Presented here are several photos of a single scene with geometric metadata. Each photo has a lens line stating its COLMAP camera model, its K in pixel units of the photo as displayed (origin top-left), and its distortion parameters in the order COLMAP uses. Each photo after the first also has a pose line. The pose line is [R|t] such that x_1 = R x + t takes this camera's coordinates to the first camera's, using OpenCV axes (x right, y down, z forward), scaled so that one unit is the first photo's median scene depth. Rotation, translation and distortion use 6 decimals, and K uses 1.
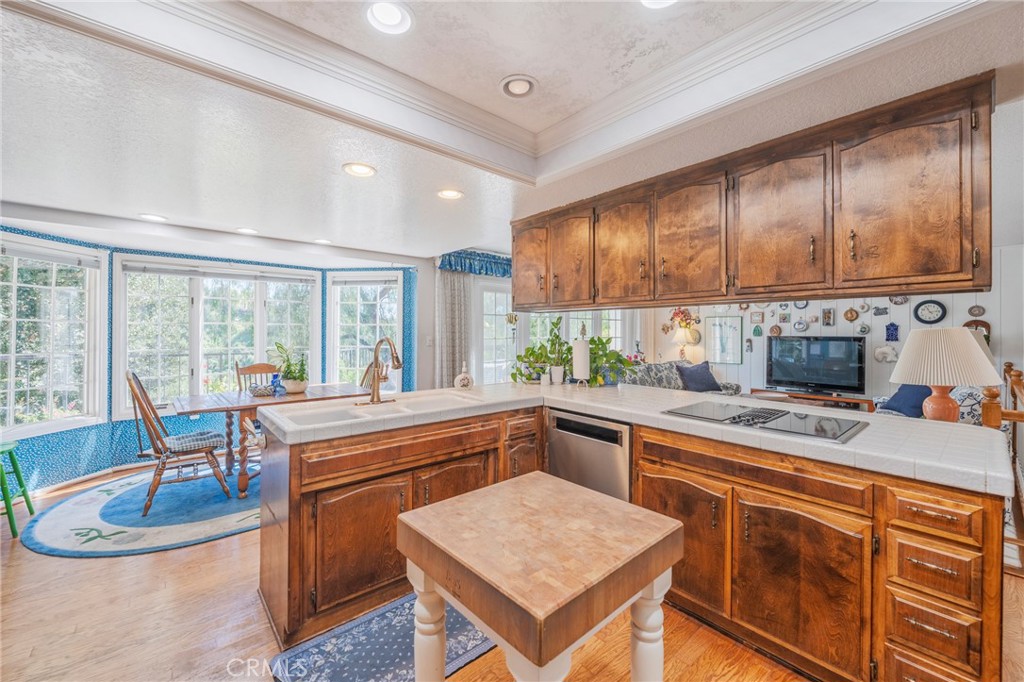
lens RADIAL K [[407.7, 0, 502.8], [0, 407.7, 336.1], [0, 0, 1]] dist [-0.001768, -0.000432]
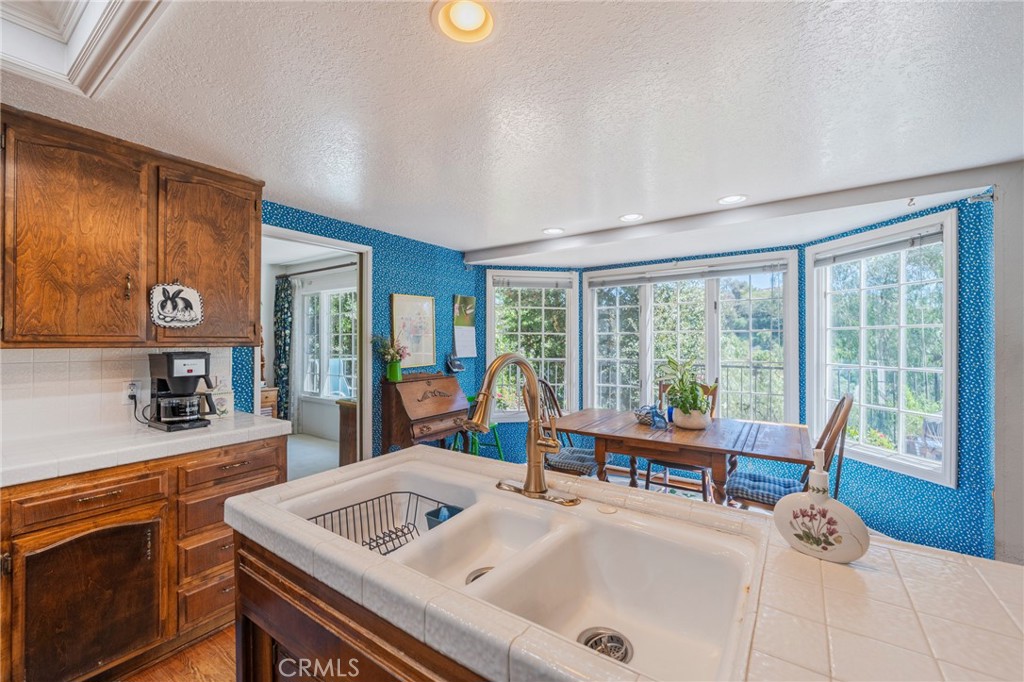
lens RADIAL K [[407.7, 0, 516.1], [0, 407.7, 339.7], [0, 0, 1]] dist [-0.001768, -0.000432]
pose [[0.251438, -0.004562, -0.967863, 0.078313], [-0.004985, 0.999970, -0.006008, -0.008604], [0.967861, 0.006336, 0.251407, 0.444127]]
